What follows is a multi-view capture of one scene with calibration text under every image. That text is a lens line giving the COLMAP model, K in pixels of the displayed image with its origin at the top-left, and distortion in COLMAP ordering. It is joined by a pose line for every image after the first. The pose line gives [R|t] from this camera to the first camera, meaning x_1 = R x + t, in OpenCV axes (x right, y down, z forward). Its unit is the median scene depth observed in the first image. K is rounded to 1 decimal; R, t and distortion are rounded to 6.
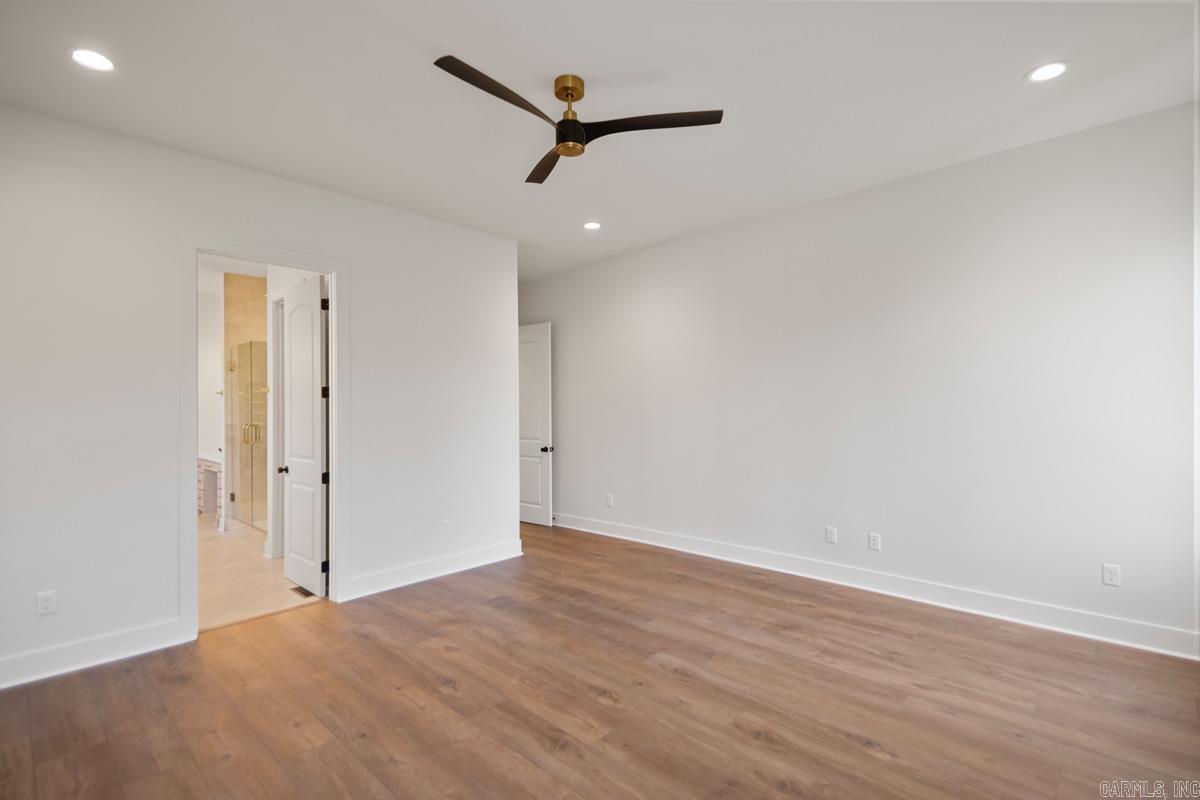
lens RADIAL K [[549.3, 0, 605.3], [0, 549.3, 403.2], [0, 0, 1]] dist [0.017787, -0.000046]
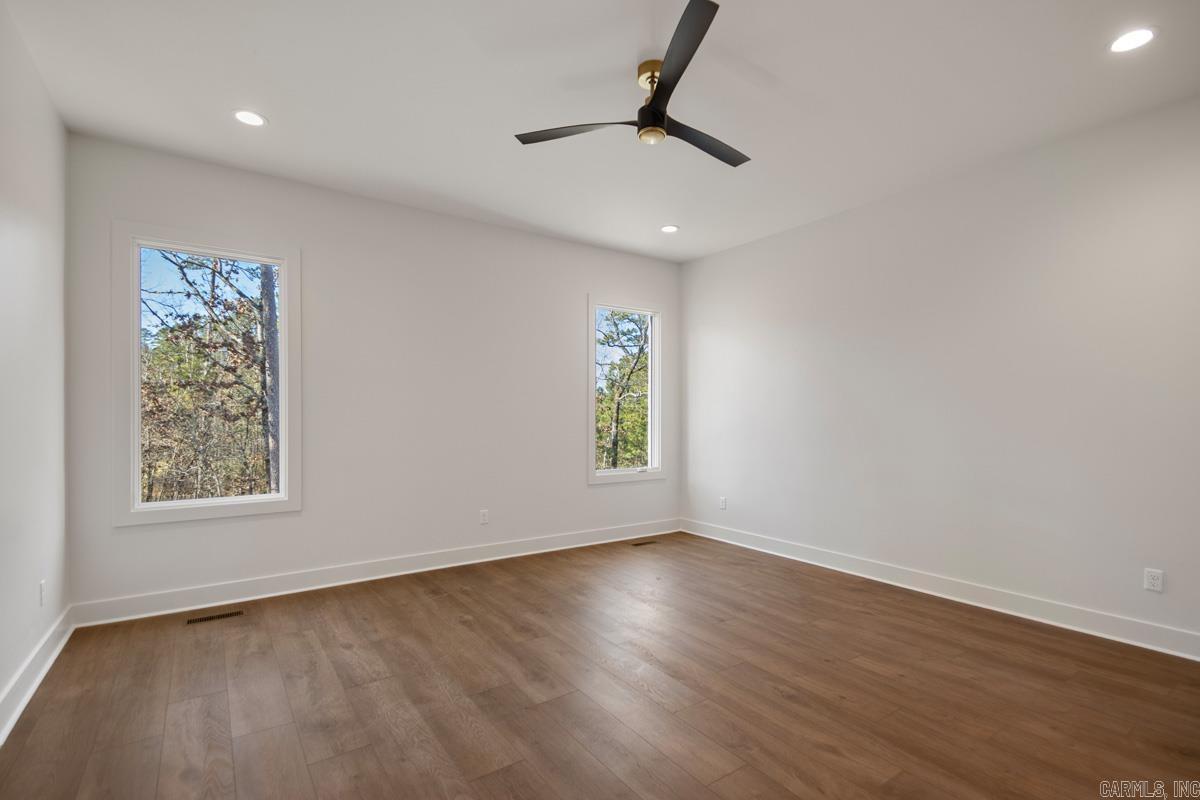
lens RADIAL K [[566.0, 0, 616.1], [0, 566.0, 404.1], [0, 0, 1]] dist [0.044525, -0.026375]
pose [[-0.984414, 0.014901, 0.175236, -0.183767], [0.010048, 0.999542, -0.028547, 0.053395], [-0.175581, -0.026342, -0.984113, 2.087787]]
